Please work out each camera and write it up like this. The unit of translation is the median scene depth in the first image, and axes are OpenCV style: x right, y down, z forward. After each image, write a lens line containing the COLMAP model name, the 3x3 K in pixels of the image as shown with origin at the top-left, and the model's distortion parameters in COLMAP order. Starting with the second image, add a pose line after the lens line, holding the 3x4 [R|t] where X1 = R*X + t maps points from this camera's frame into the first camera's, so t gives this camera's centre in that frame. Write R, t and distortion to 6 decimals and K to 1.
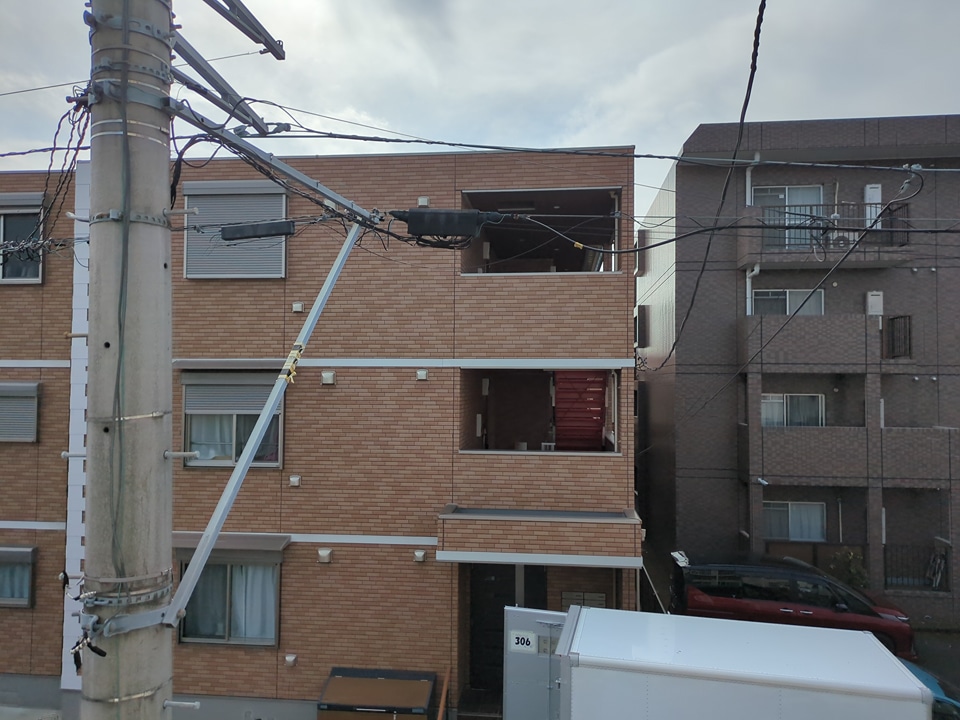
lens RADIAL K [[719.4, 0, 480.9], [0, 719.4, 354.9], [0, 0, 1]] dist [0.056424, -0.031874]
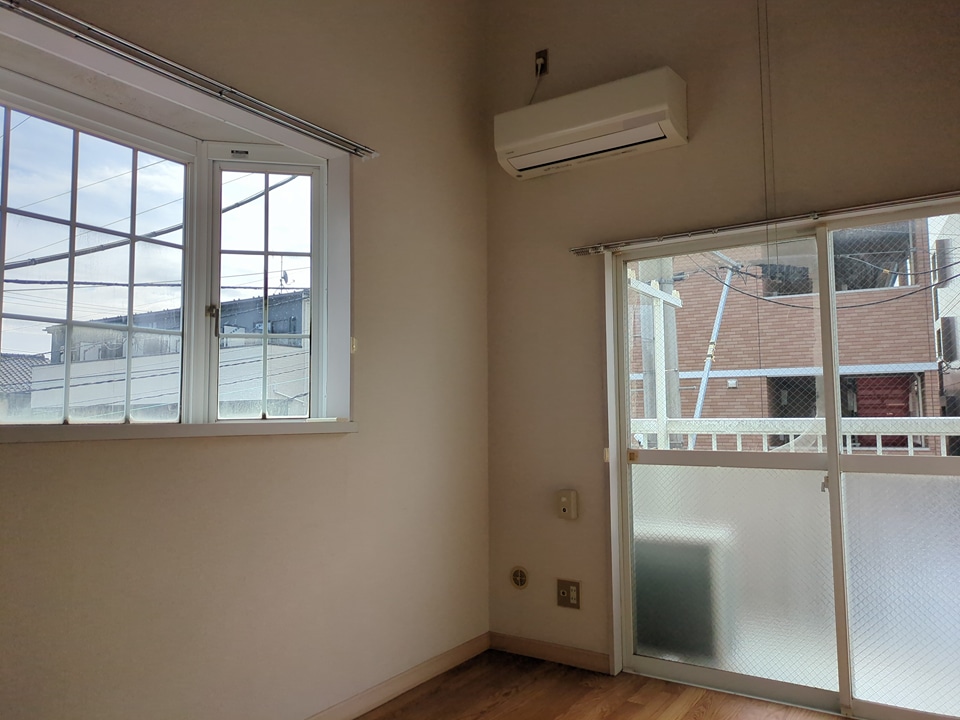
lens RADIAL K [[719.4, 0, 485.3], [0, 719.4, 354.6], [0, 0, 1]] dist [0.056424, -0.031874]
pose [[0.939535, -0.046016, -0.339346, -0.038252], [0.029844, 0.998163, -0.052724, 0.020926], [0.341149, 0.039409, 0.939183, -0.192371]]
